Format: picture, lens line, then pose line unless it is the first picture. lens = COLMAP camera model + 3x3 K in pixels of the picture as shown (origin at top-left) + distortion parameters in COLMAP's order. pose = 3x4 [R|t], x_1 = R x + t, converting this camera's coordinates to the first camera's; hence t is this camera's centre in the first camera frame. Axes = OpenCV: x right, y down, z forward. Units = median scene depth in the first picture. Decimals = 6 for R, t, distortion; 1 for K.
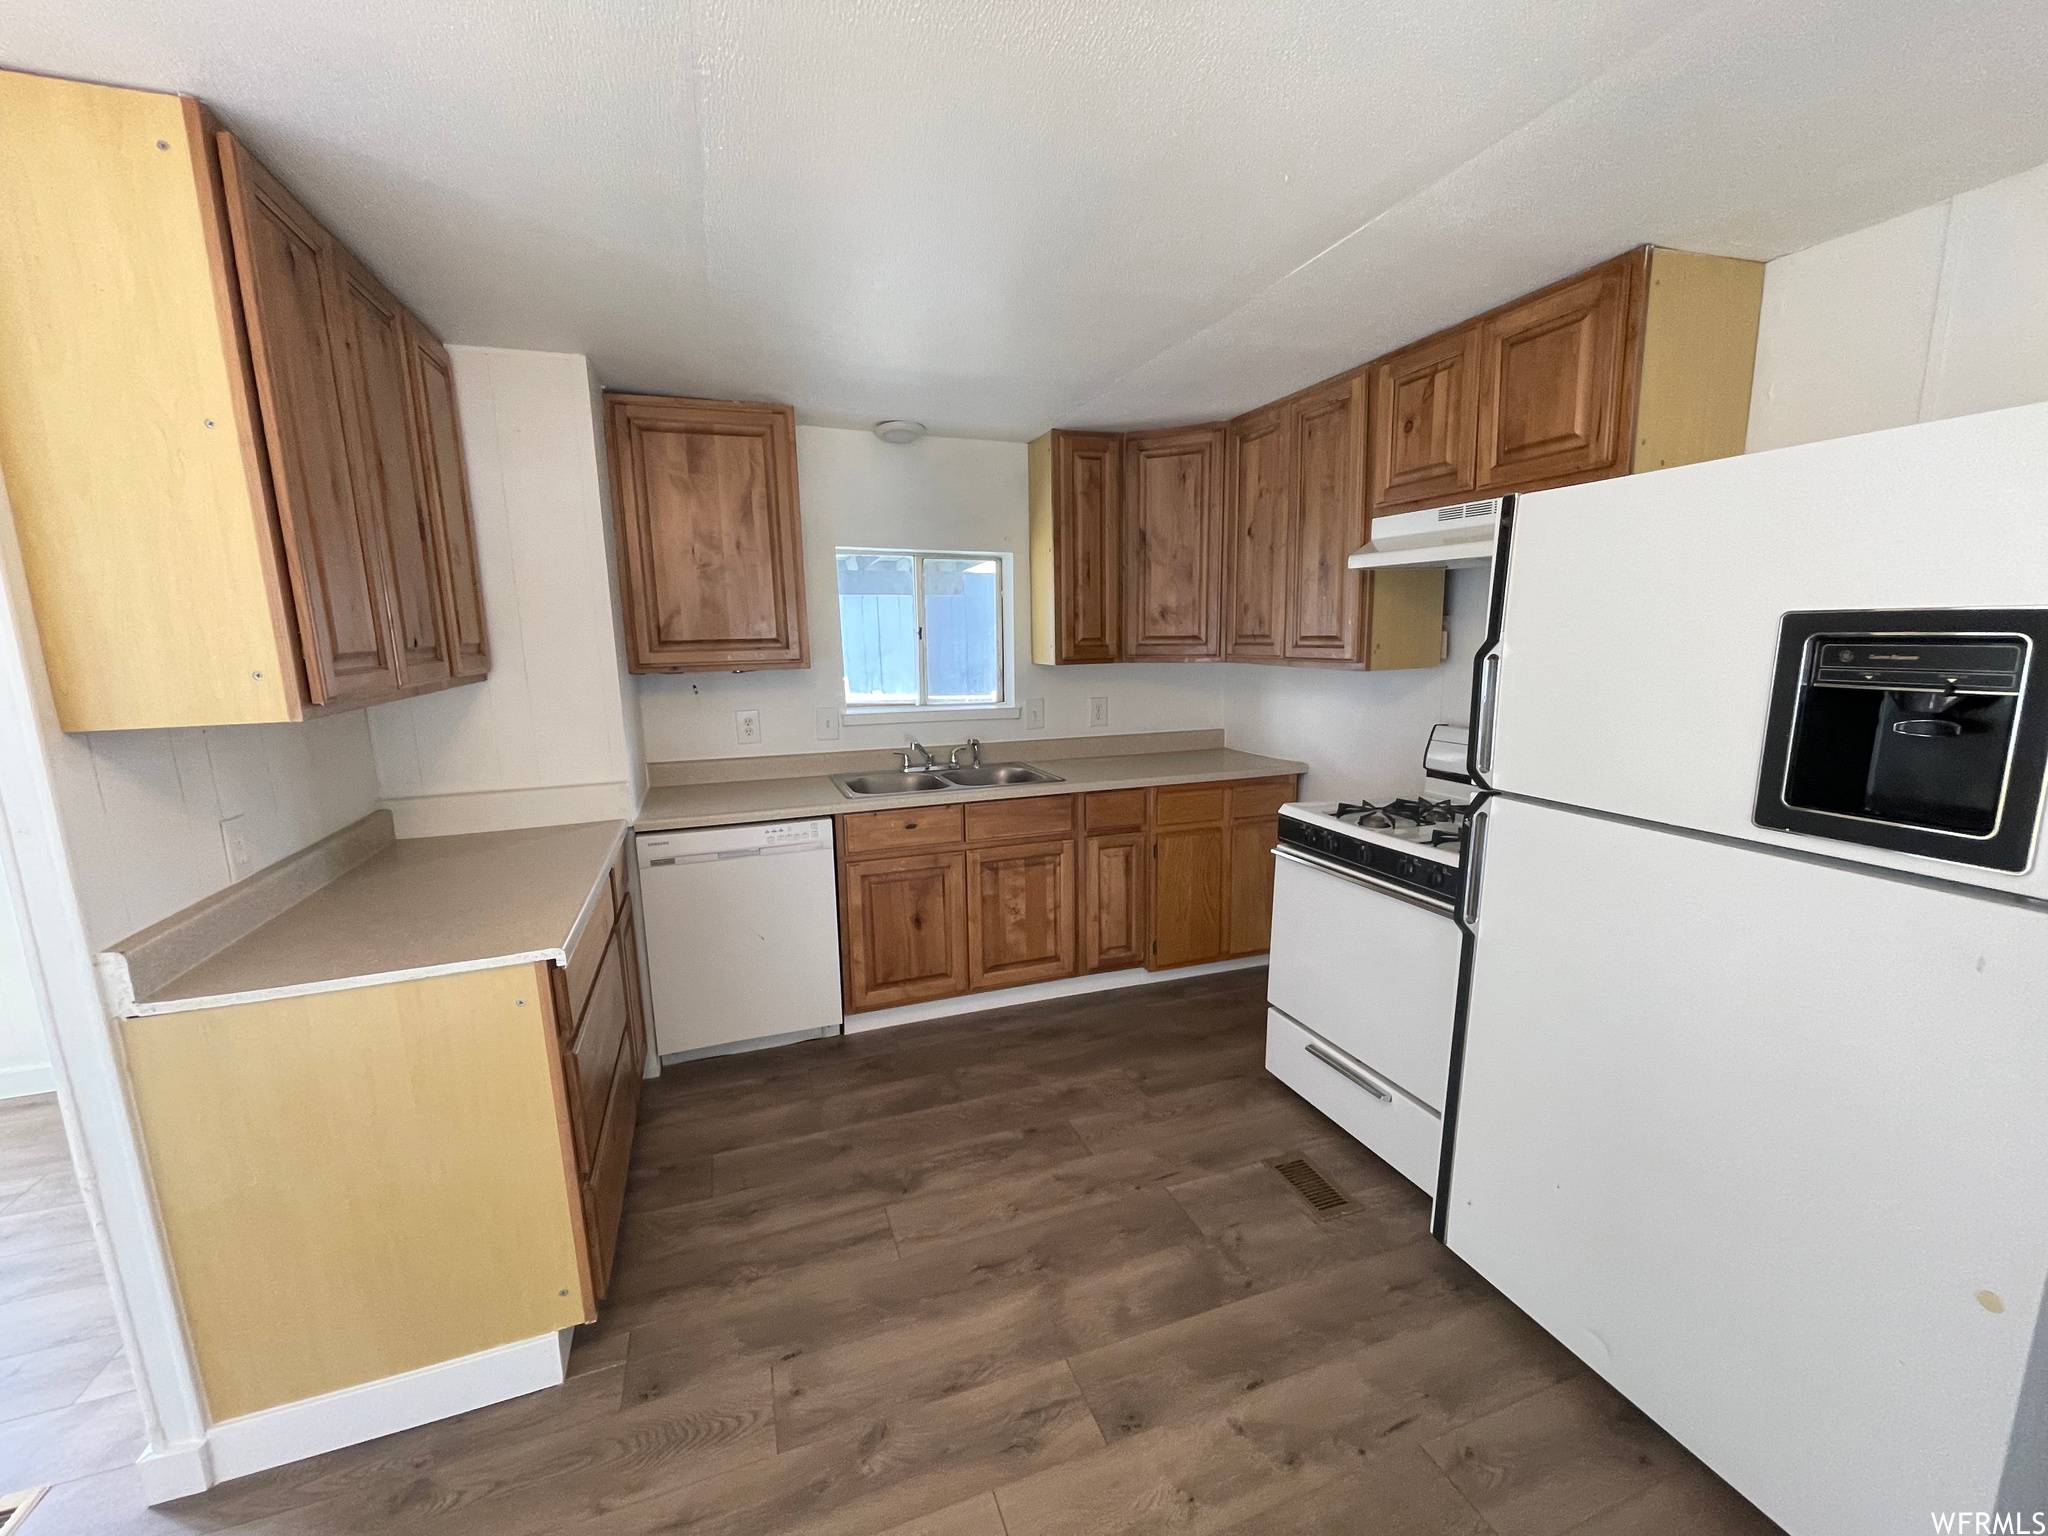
lens RADIAL K [[827.0, 0, 1019.2], [0, 827.0, 775.1], [0, 0, 1]] dist [-0.004637, 0.002941]
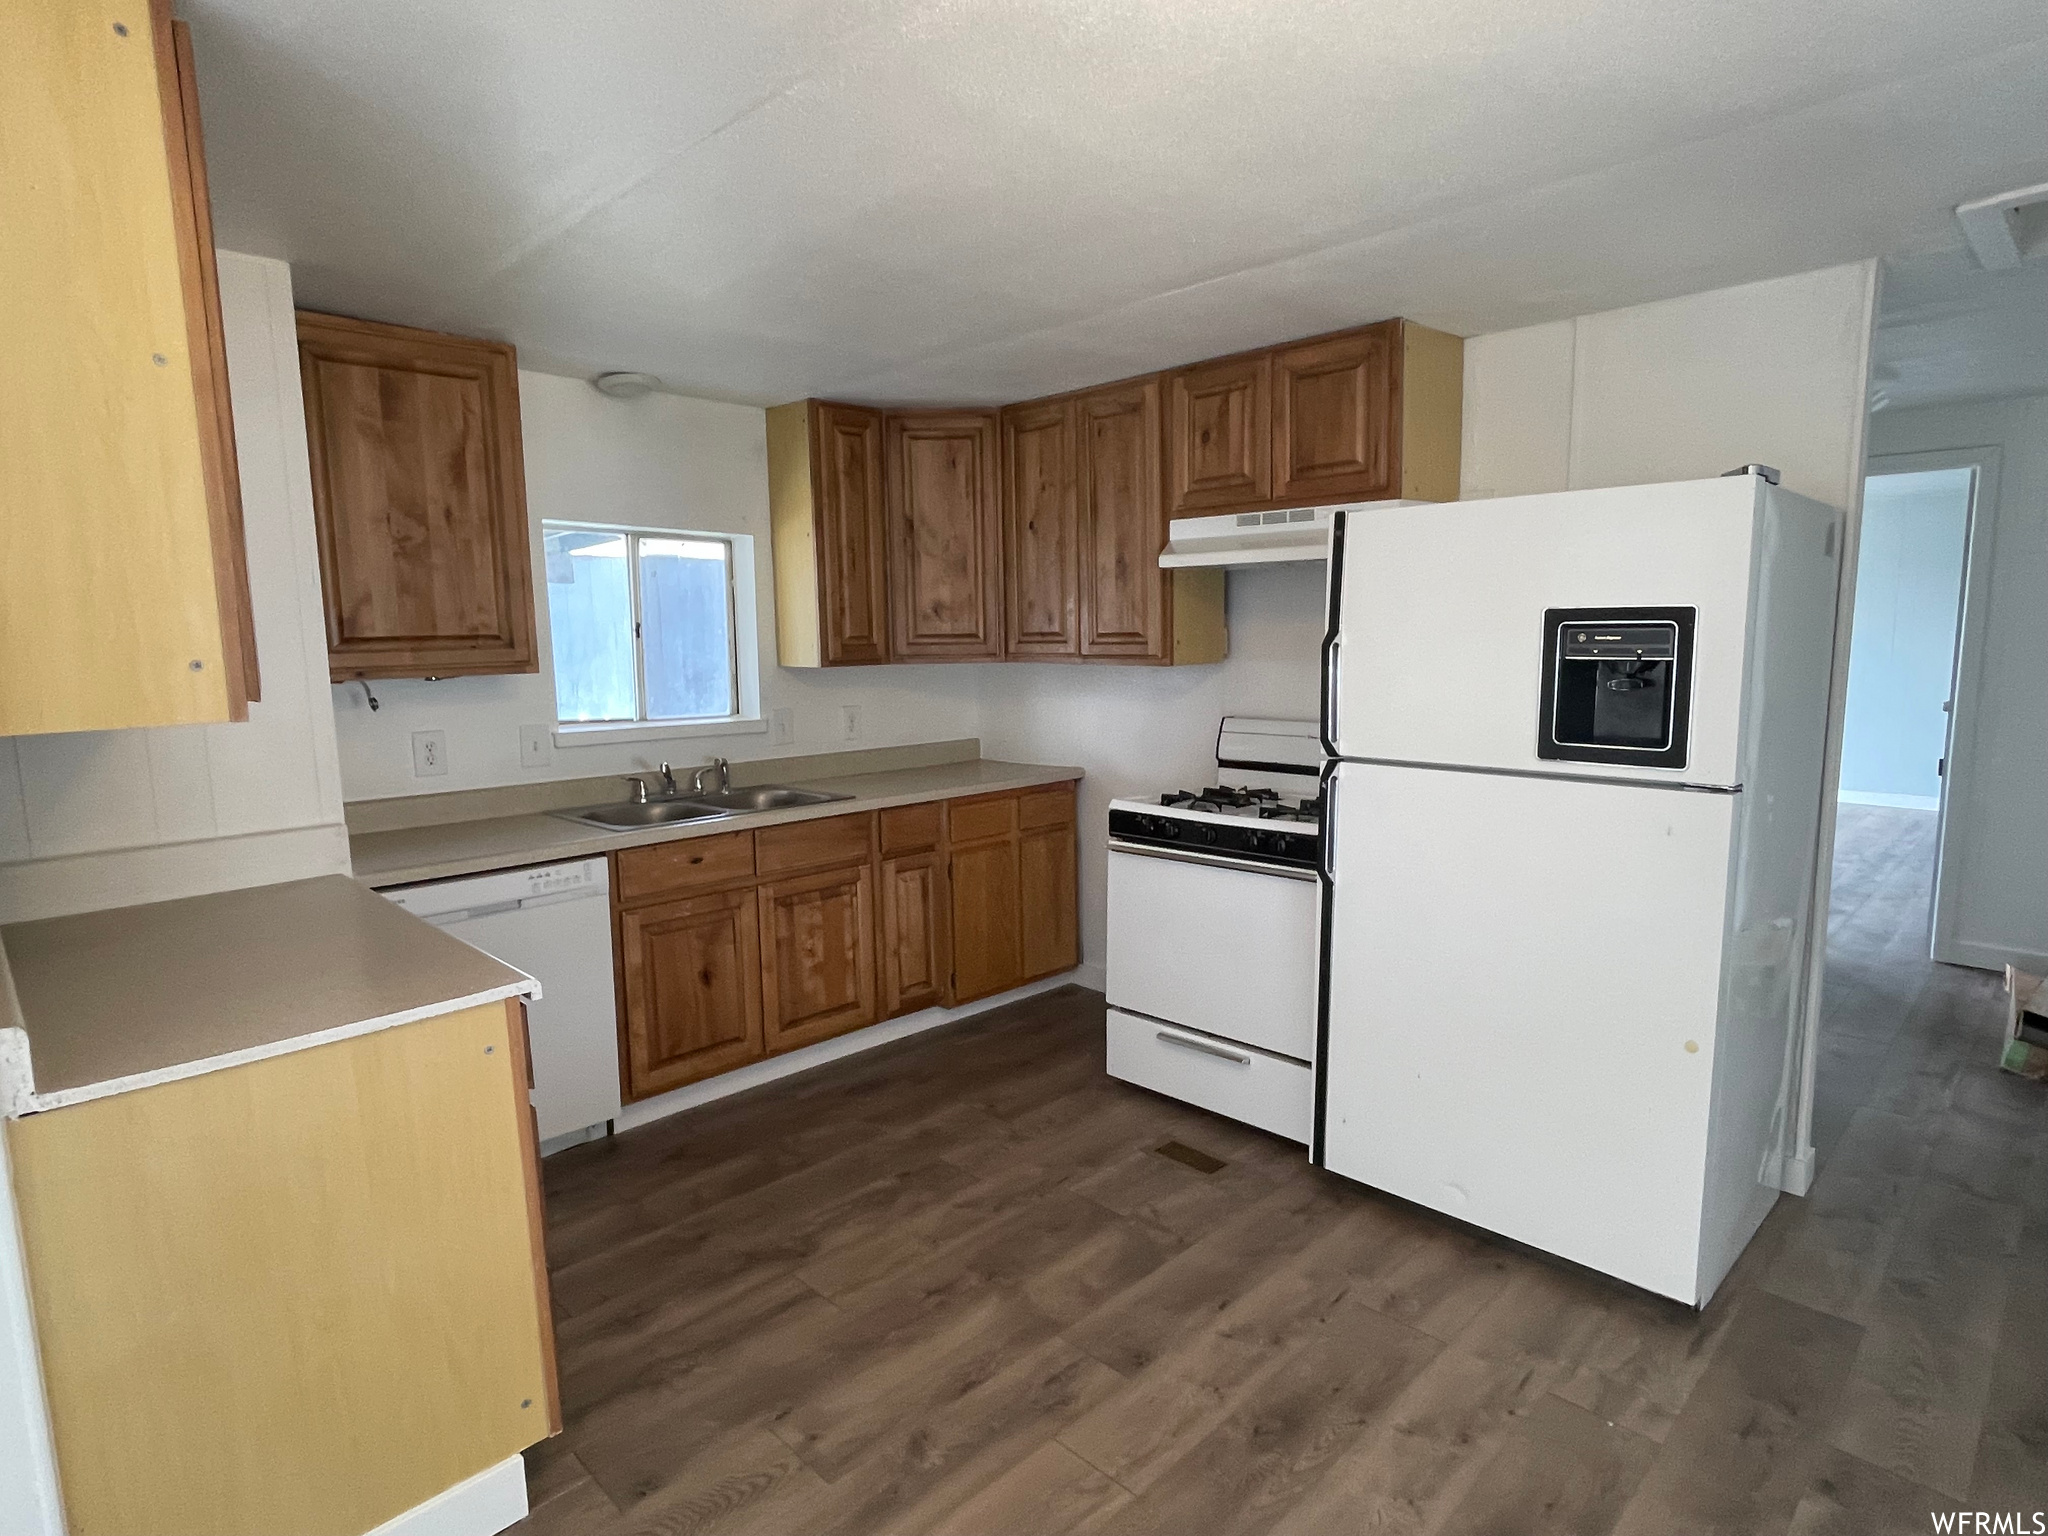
lens RADIAL K [[1101.2, 0, 1017.9], [0, 1101.2, 780.1], [0, 0, 1]] dist [-0.005140, 0.006463]
pose [[0.907808, -0.053782, 0.415924, -0.345679], [0.072382, 0.996953, -0.029069, 0.043586], [-0.413093, 0.056494, 0.908935, -0.164696]]
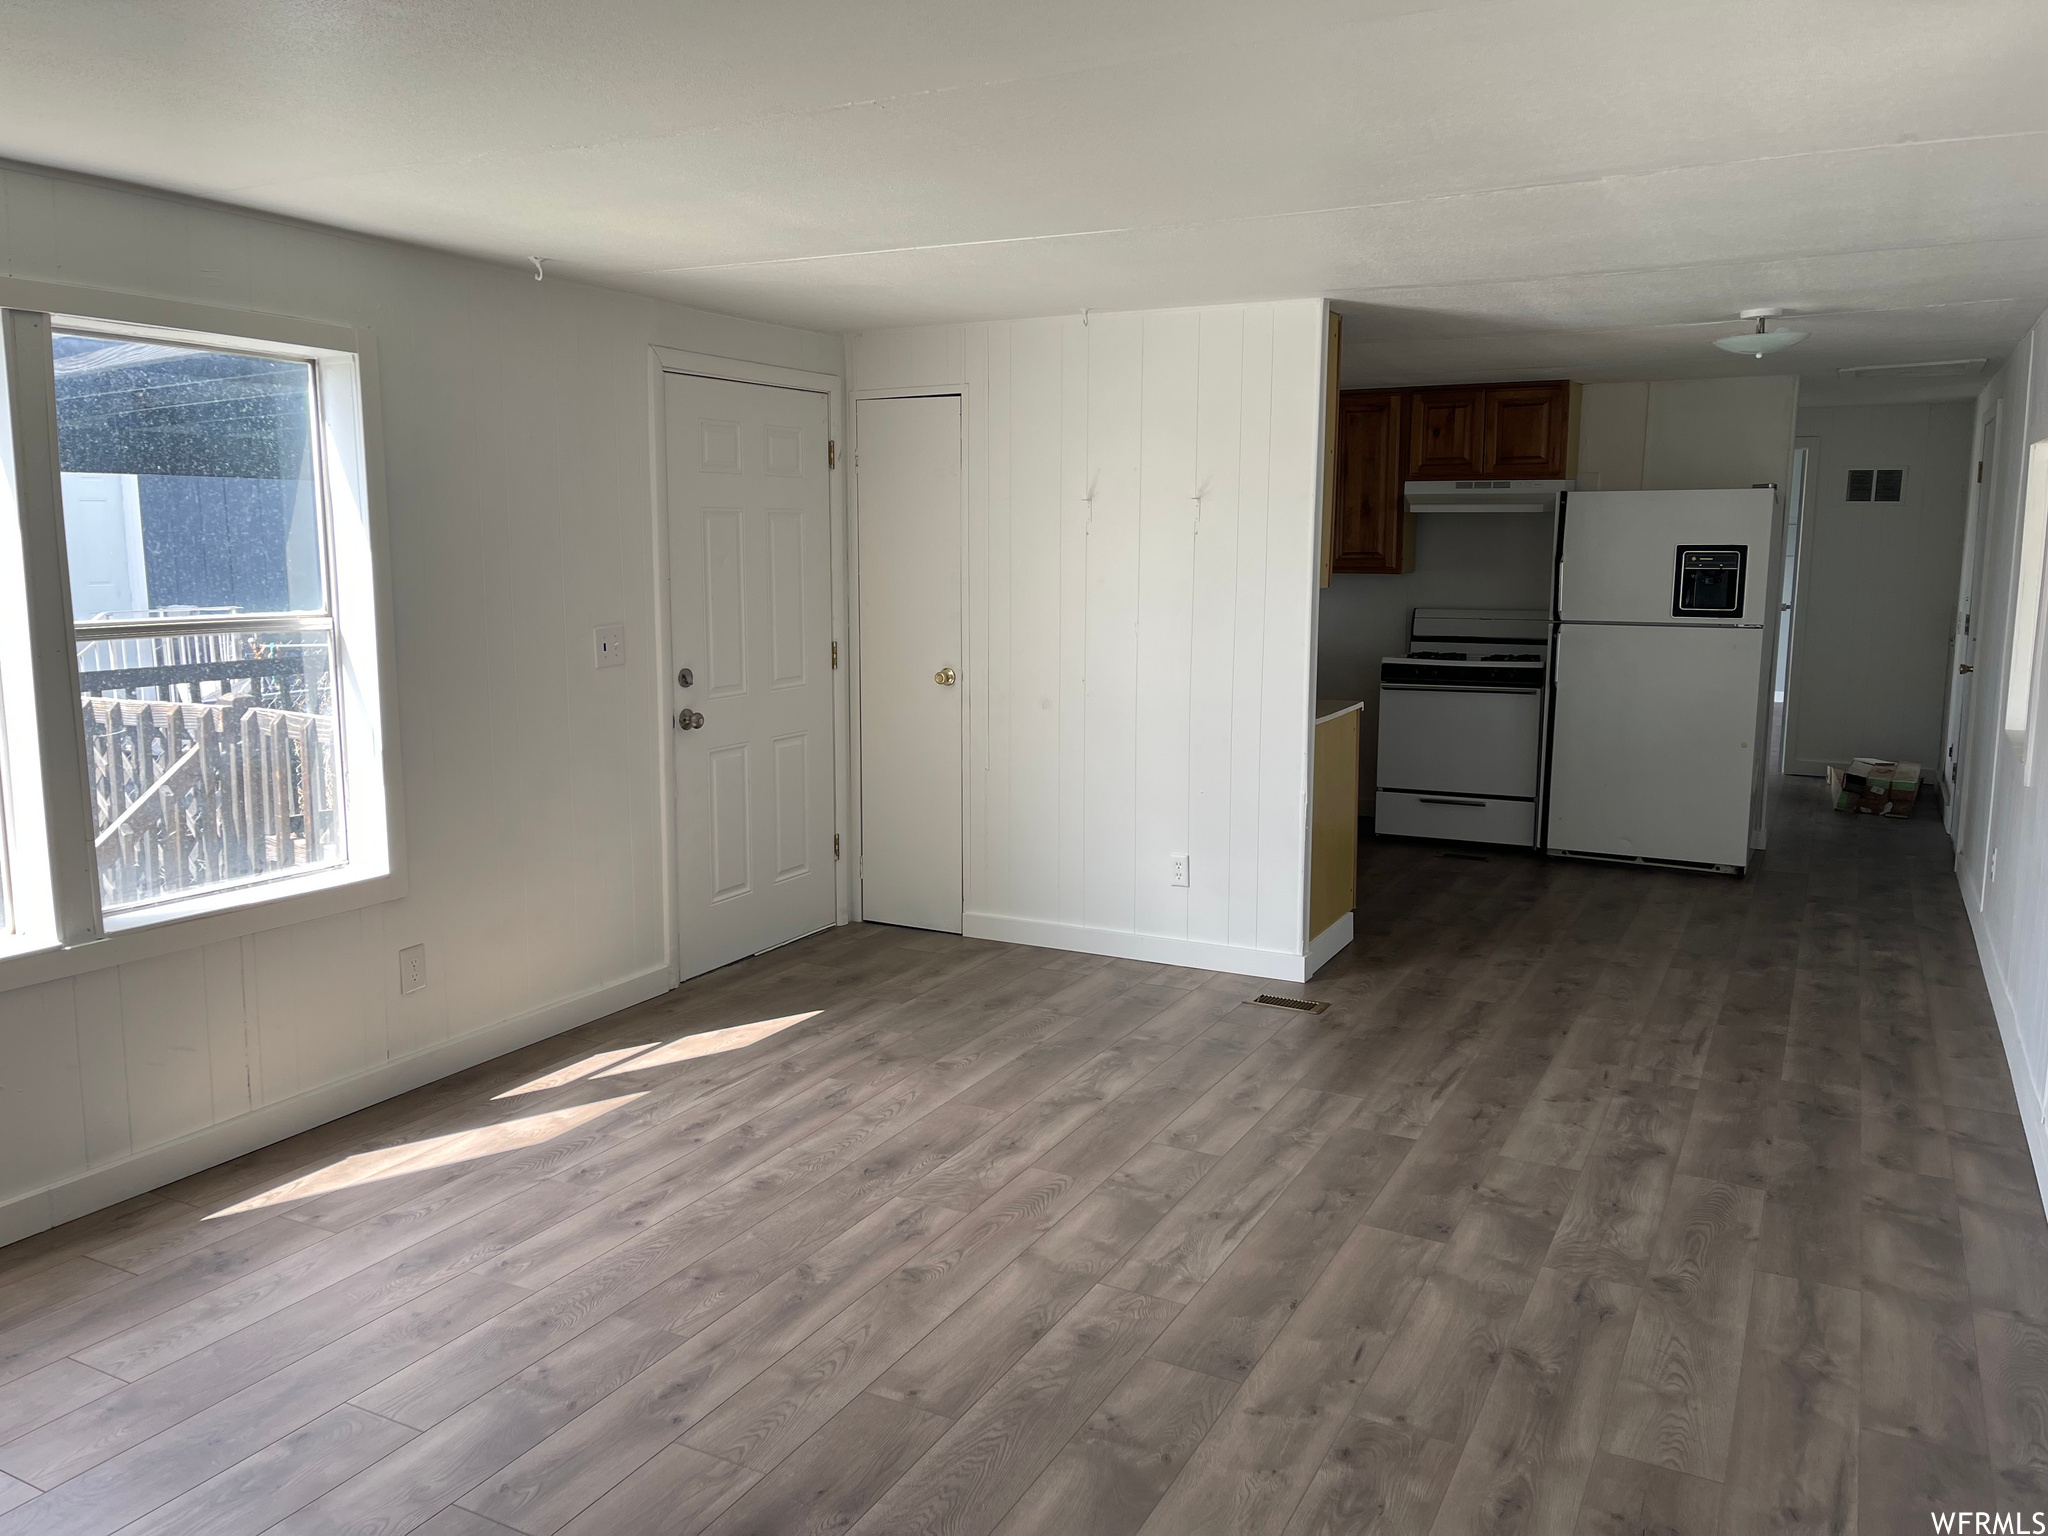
lens RADIAL K [[1563.6, 0, 1022.8], [0, 1563.6, 767.7], [0, 0, 1]] dist [0.042352, -0.022376]
pose [[0.736509, -0.081936, 0.671447, -2.301202], [0.103837, 0.994566, 0.007466, 0.156310], [-0.668411, 0.064222, 0.741015, -0.778578]]
